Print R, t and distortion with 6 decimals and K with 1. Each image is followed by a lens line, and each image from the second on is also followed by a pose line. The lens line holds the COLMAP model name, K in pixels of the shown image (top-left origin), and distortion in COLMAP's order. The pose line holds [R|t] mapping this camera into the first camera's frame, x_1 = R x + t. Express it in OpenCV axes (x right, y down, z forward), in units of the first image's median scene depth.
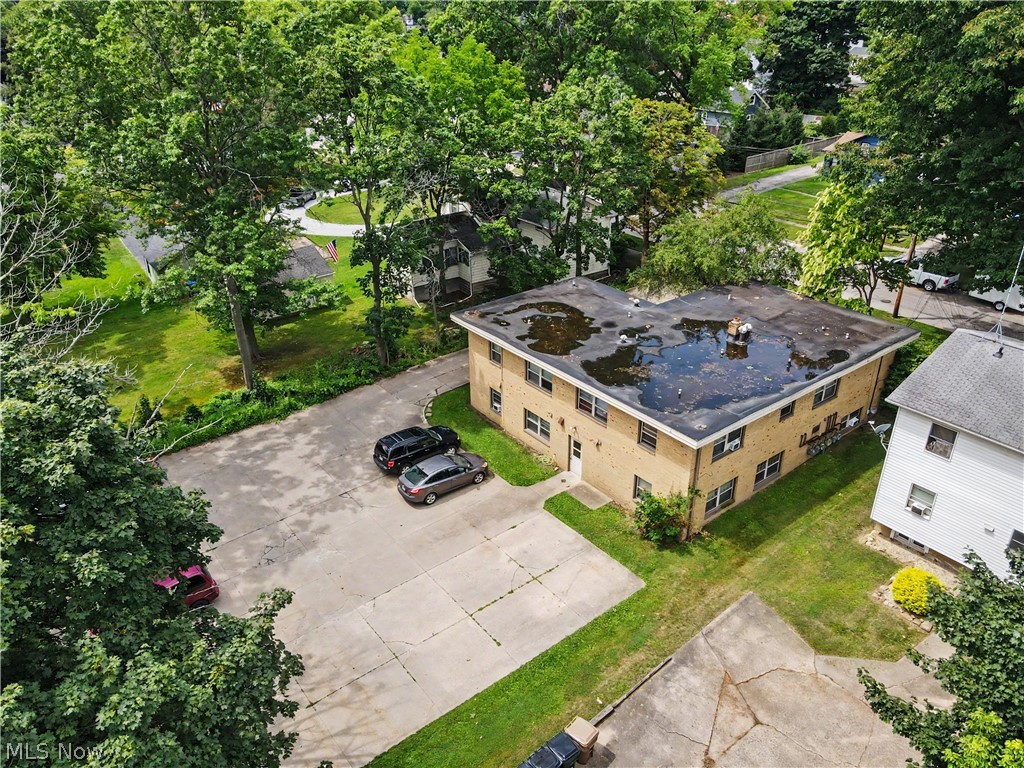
lens RADIAL K [[743.7, 0, 513.3], [0, 743.7, 393.2], [0, 0, 1]] dist [0.020244, 0.001505]
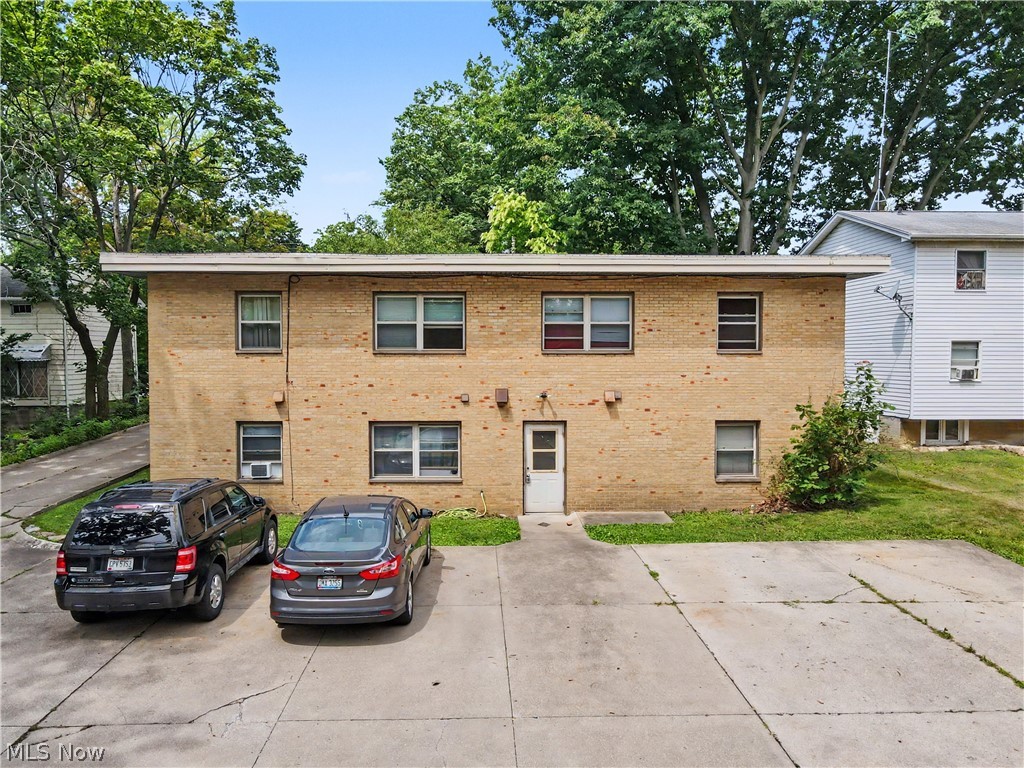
lens RADIAL K [[743.7, 0, 506.1], [0, 743.7, 386.0], [0, 0, 1]] dist [0.020244, 0.001505]
pose [[0.593280, -0.023503, 0.804653, -0.324899], [0.370896, 0.895136, -0.247320, 0.155198], [-0.714461, 0.445172, 0.539784, 0.785765]]
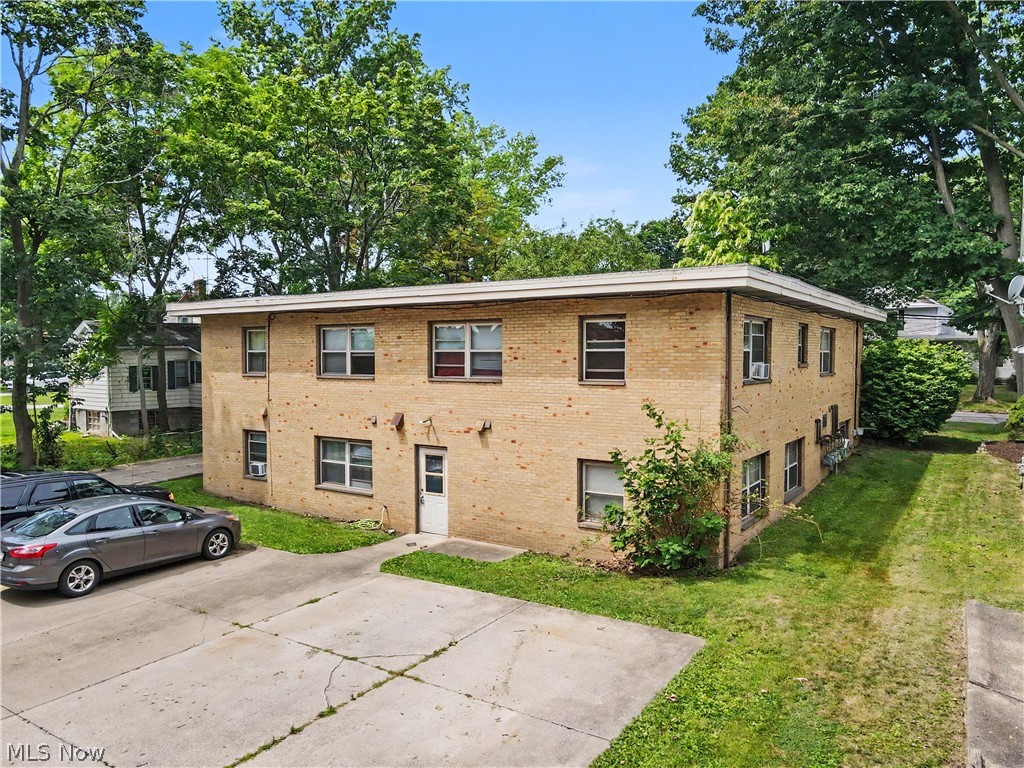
lens RADIAL K [[743.7, 0, 502.8], [0, 743.7, 388.1], [0, 0, 1]] dist [0.020244, 0.001505]
pose [[0.950251, -0.006435, 0.311417, -0.024871], [0.139151, 0.903246, -0.405936, 0.242069], [-0.278674, 0.429075, 0.859206, 0.574089]]
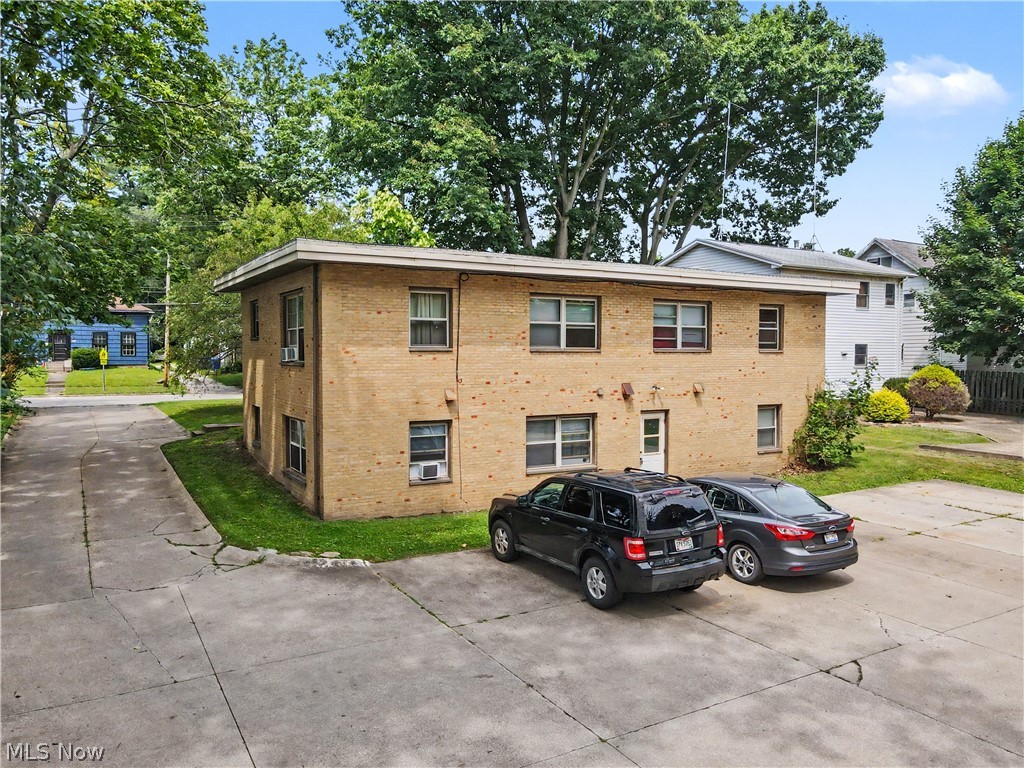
lens RADIAL K [[743.7, 0, 507.3], [0, 743.7, 384.2], [0, 0, 1]] dist [0.020244, 0.001505]
pose [[0.134431, -0.030493, 0.990454, -0.494497], [0.460587, 0.886916, -0.035208, 0.013615], [-0.877376, 0.460923, 0.133274, 1.058236]]
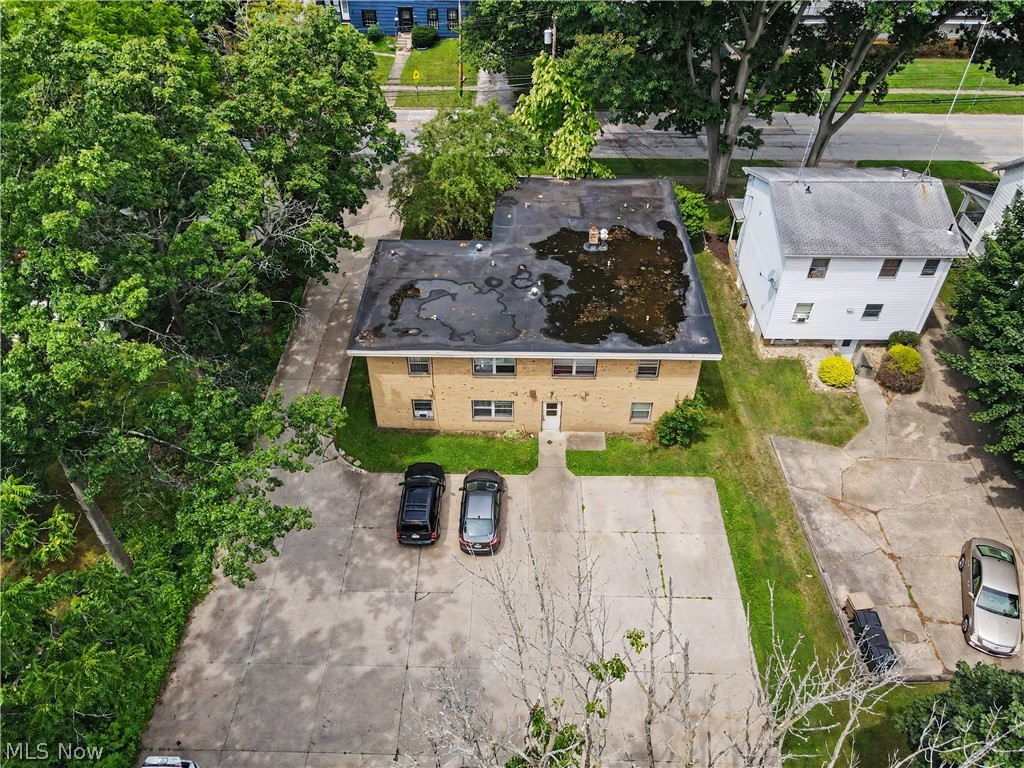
lens RADIAL K [[743.7, 0, 508.3], [0, 743.7, 382.0], [0, 0, 1]] dist [0.020244, 0.001505]
pose [[0.634865, -0.510057, 0.580335, -0.558162], [0.361201, 0.859923, 0.360647, -0.368287], [-0.682994, -0.019344, 0.730168, 0.308634]]
